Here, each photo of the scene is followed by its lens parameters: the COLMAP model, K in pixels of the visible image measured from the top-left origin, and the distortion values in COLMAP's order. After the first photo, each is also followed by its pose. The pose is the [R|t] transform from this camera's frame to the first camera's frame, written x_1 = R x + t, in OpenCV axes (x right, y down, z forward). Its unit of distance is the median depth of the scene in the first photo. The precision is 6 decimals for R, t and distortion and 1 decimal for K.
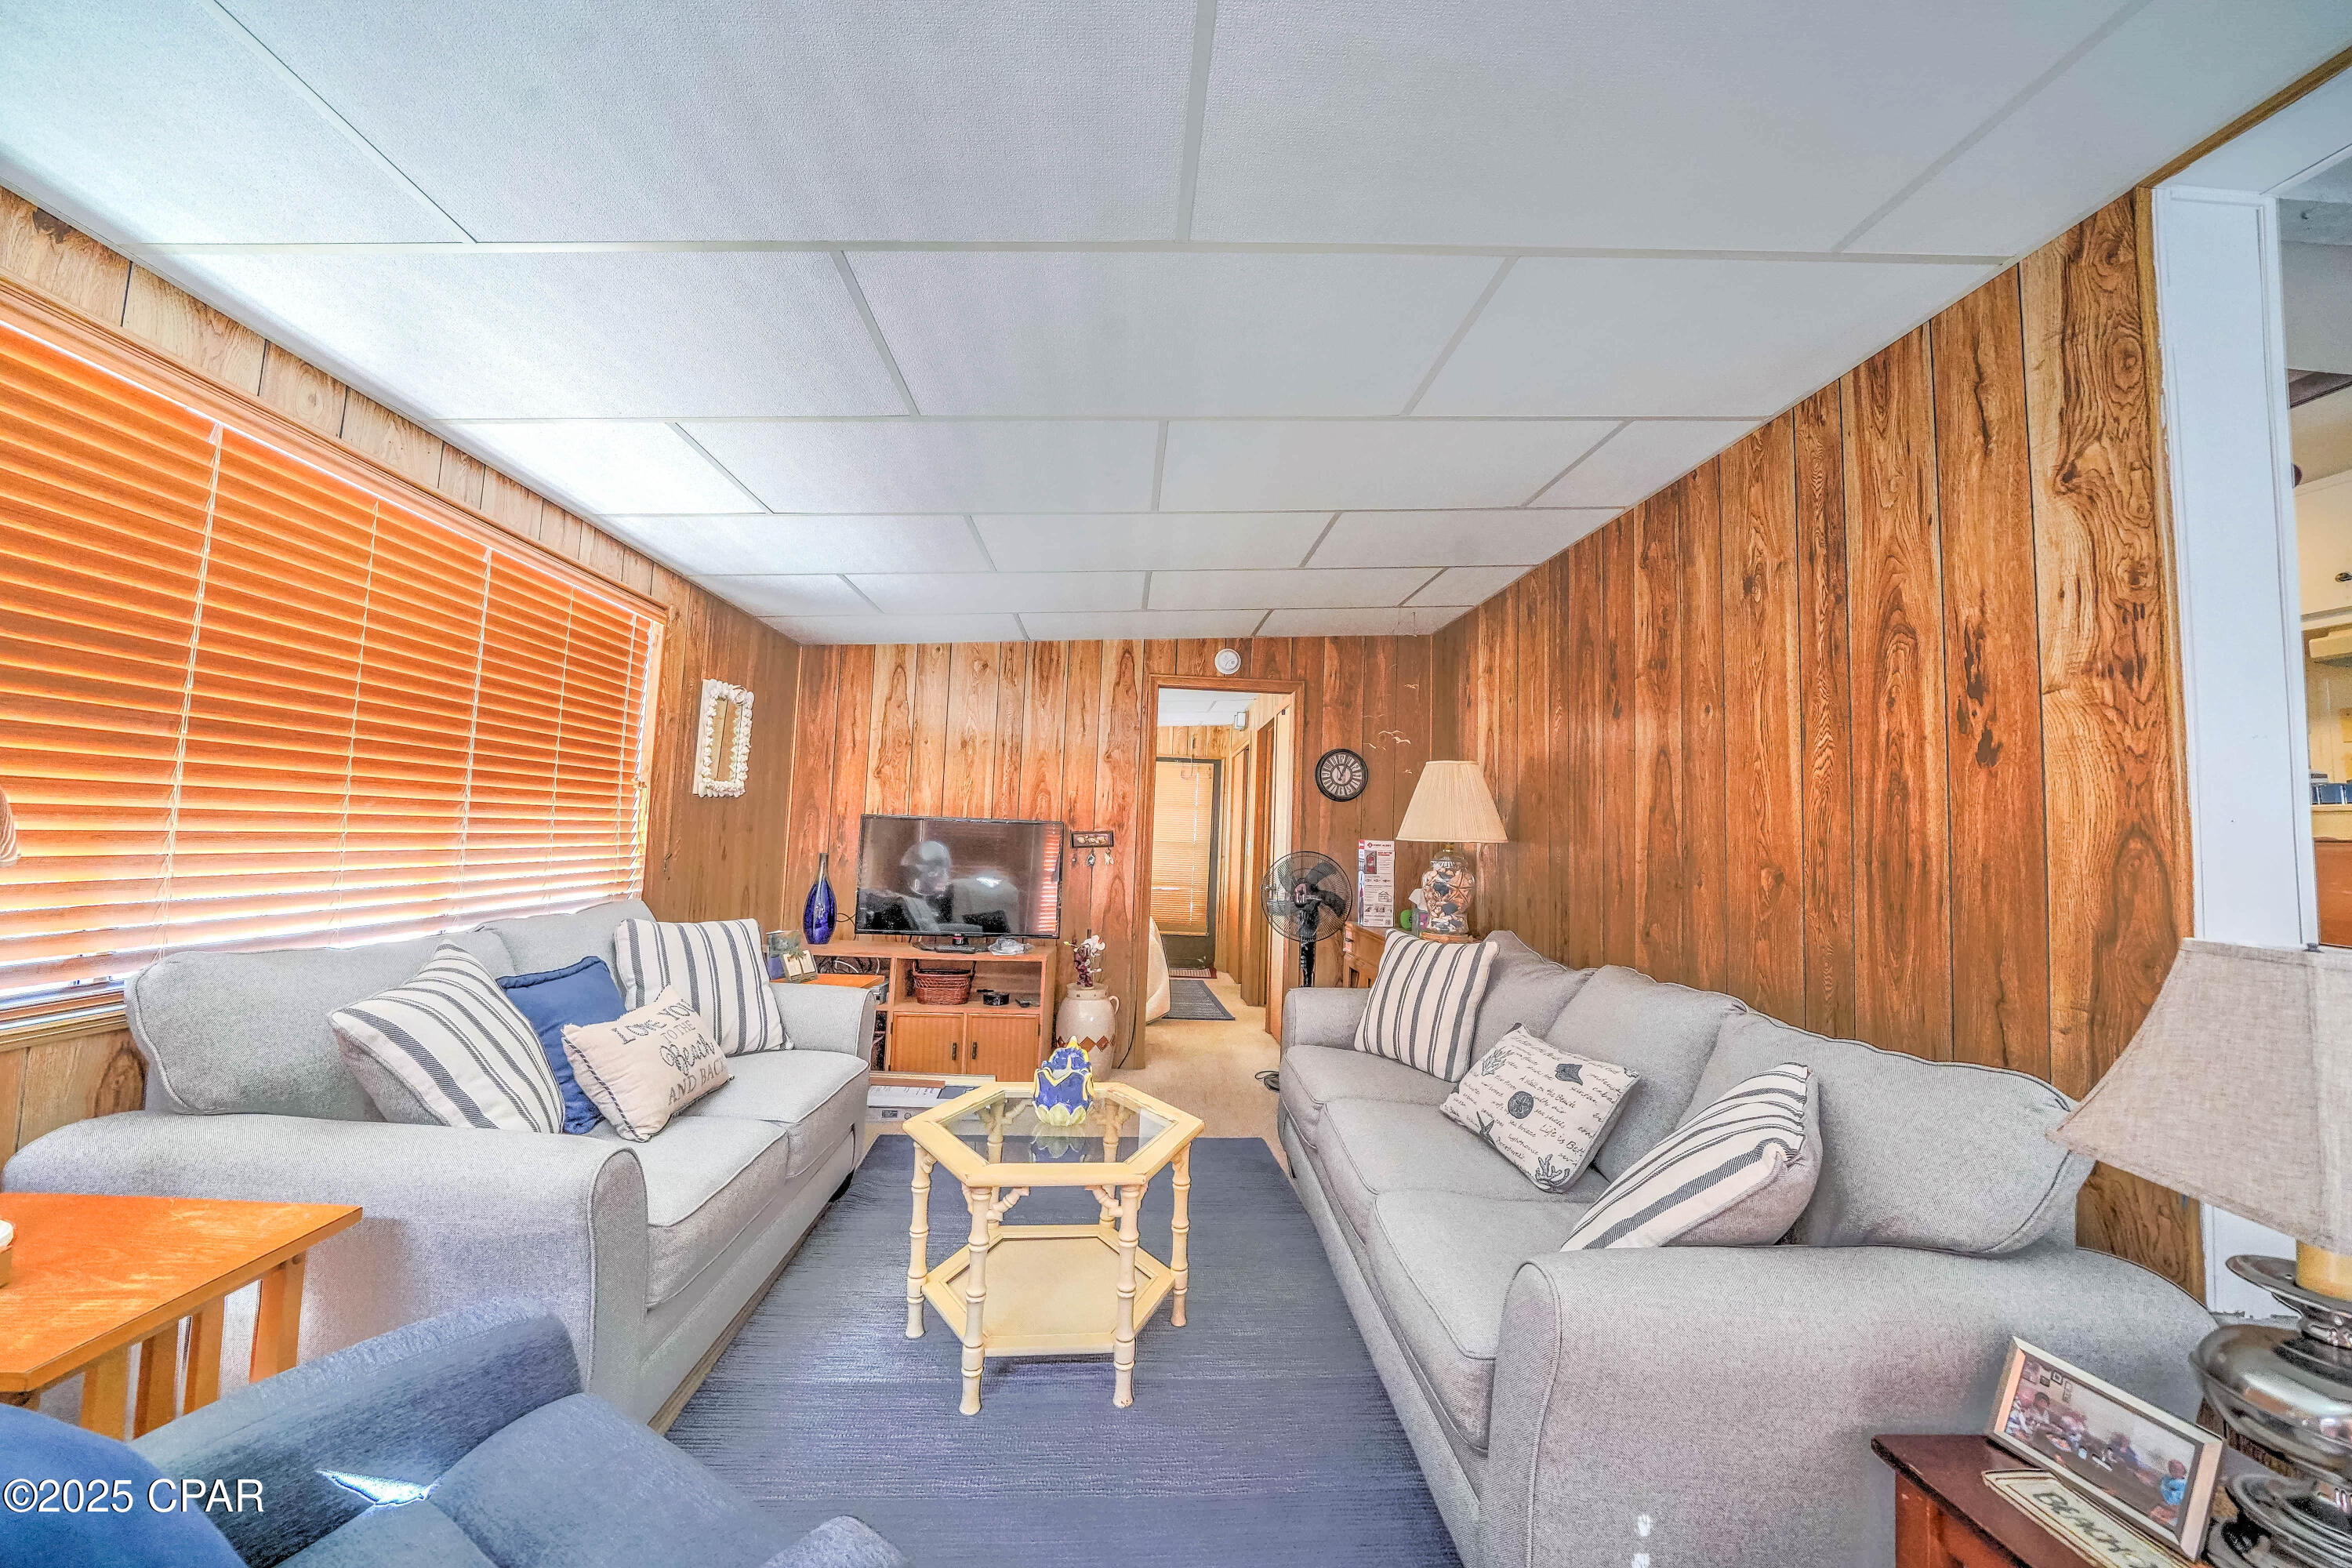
lens RADIAL K [[829.9, 0, 1176.8], [0, 829.9, 795.1], [0, 0, 1]] dist [-0.028932, 0.002928]
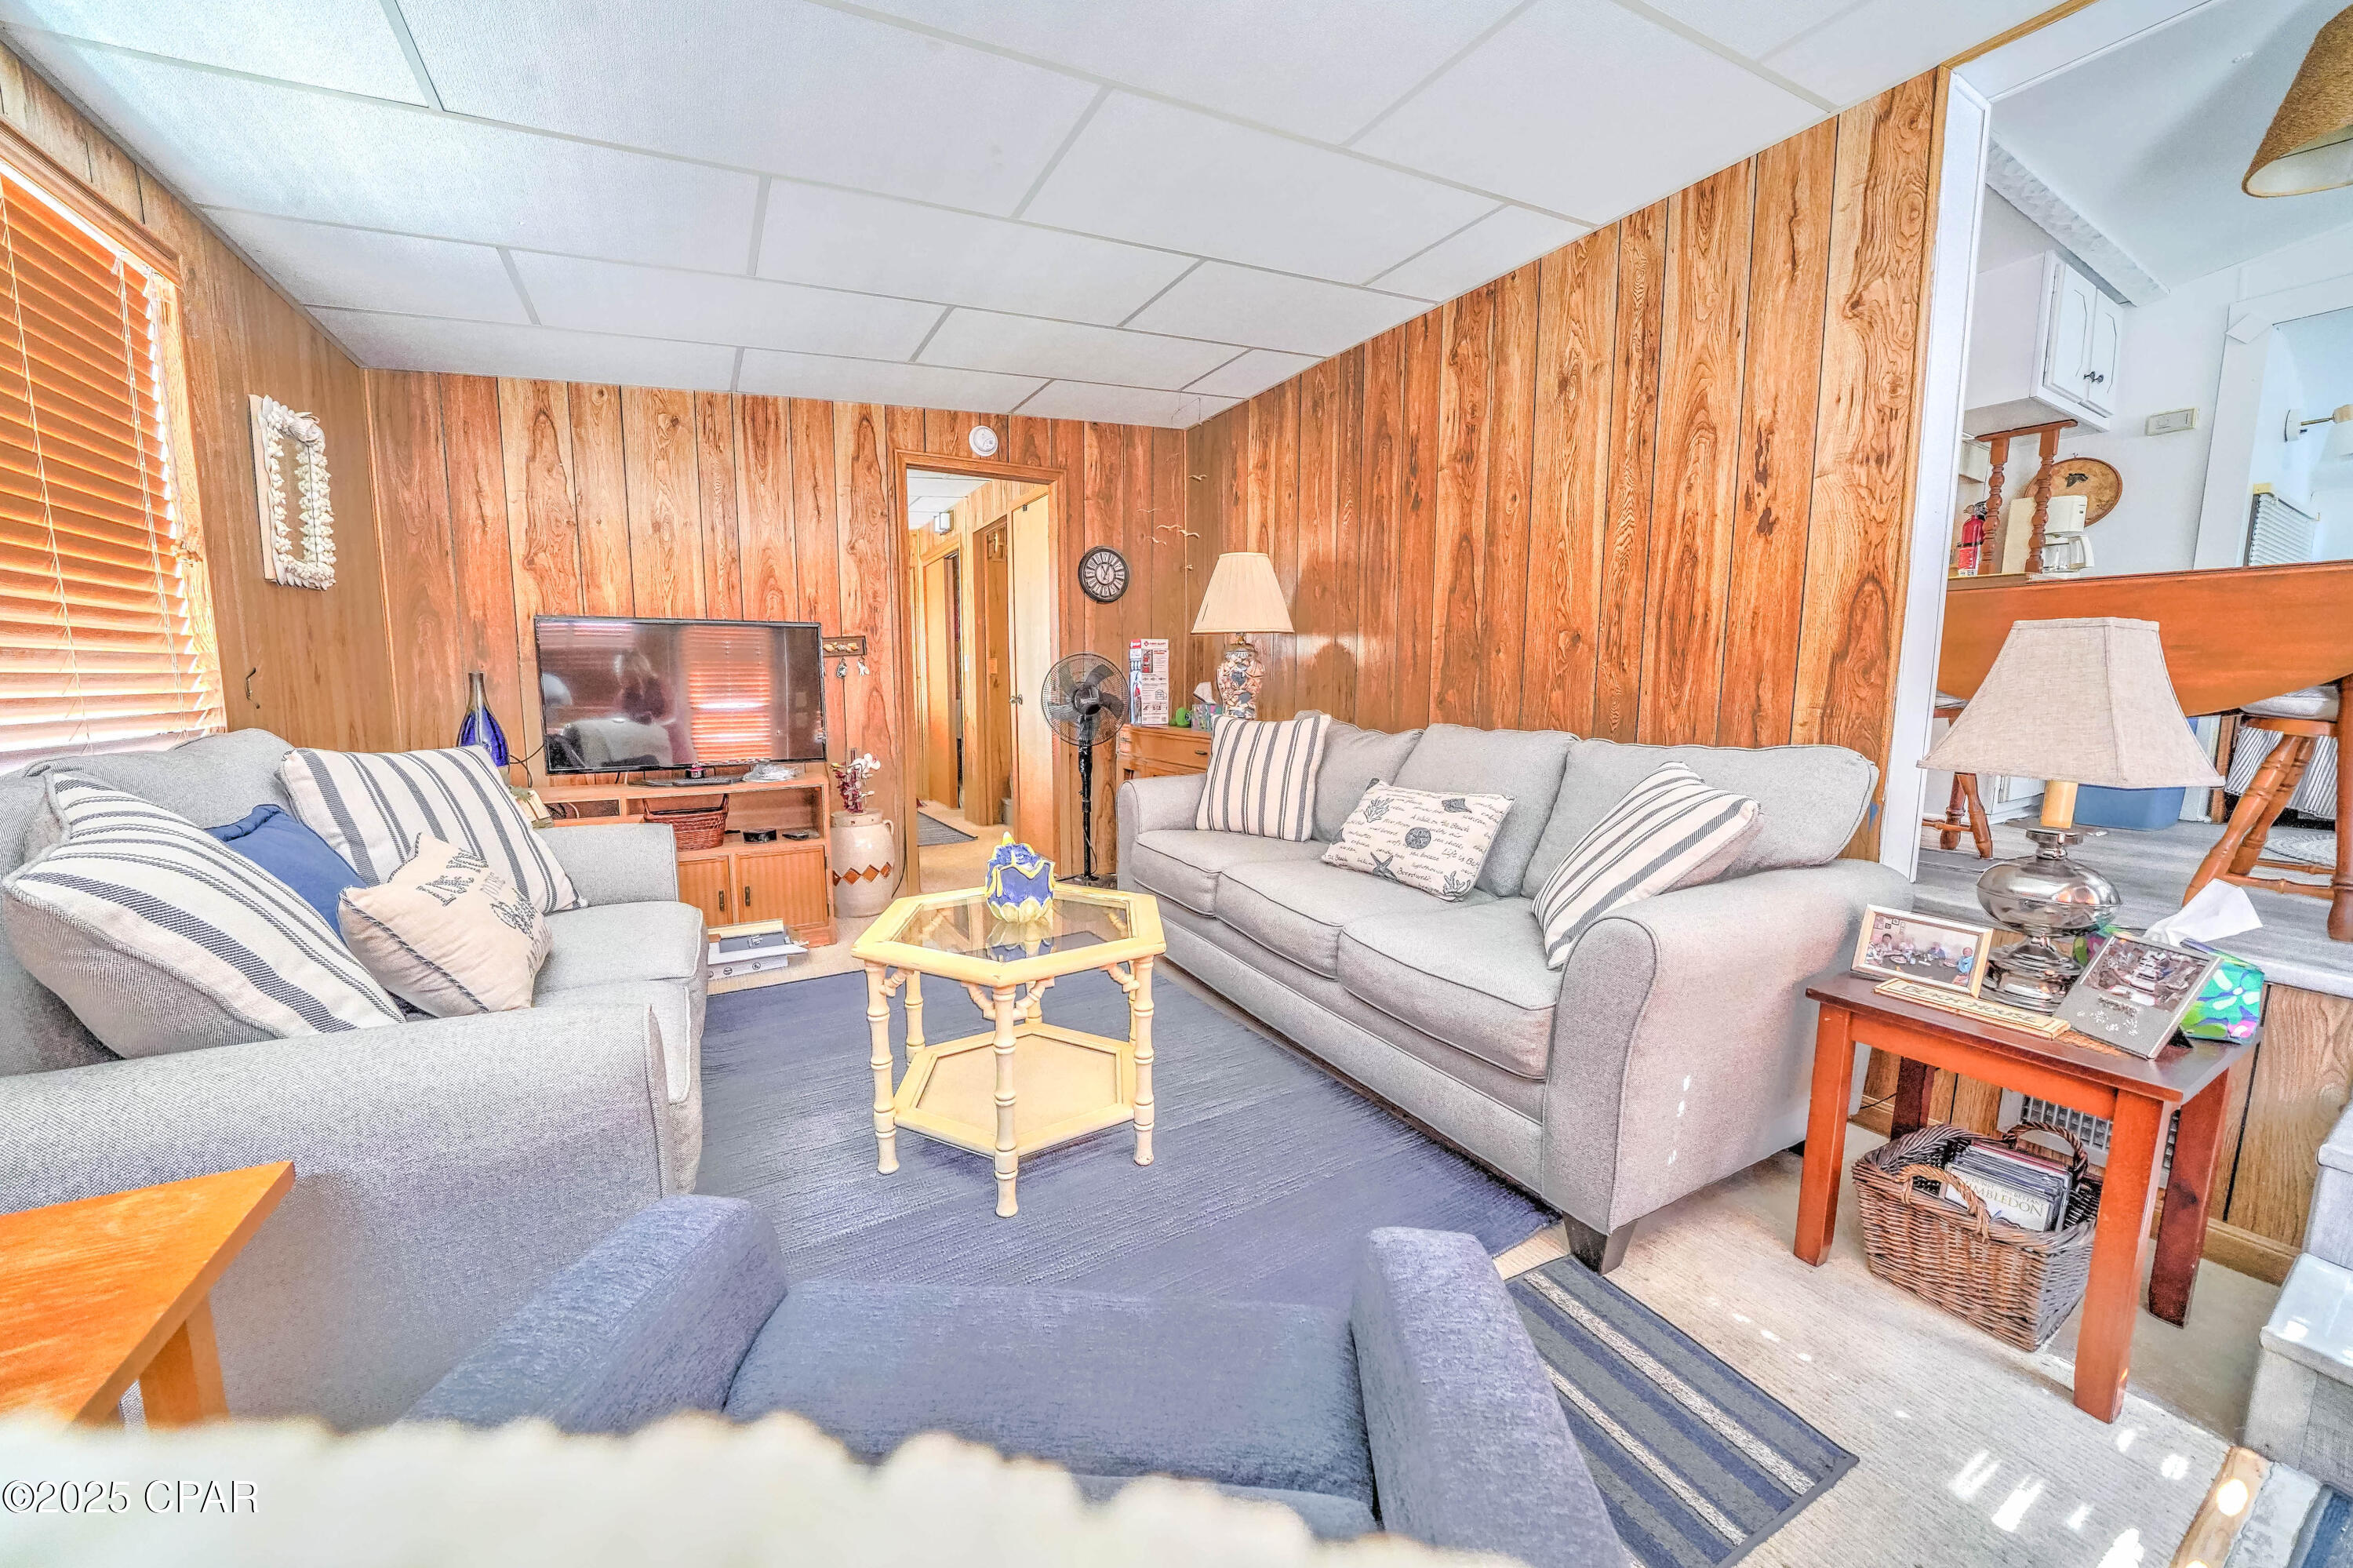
lens RADIAL K [[830.3, 0, 1177.3], [0, 830.3, 795.1], [0, 0, 1]] dist [-0.028932, 0.002928]
pose [[0.895415, -0.099907, 0.433879, -0.376271], [0.011899, 0.979520, 0.200993, 0.077568], [-0.445074, -0.174810, 0.878266, 0.134884]]
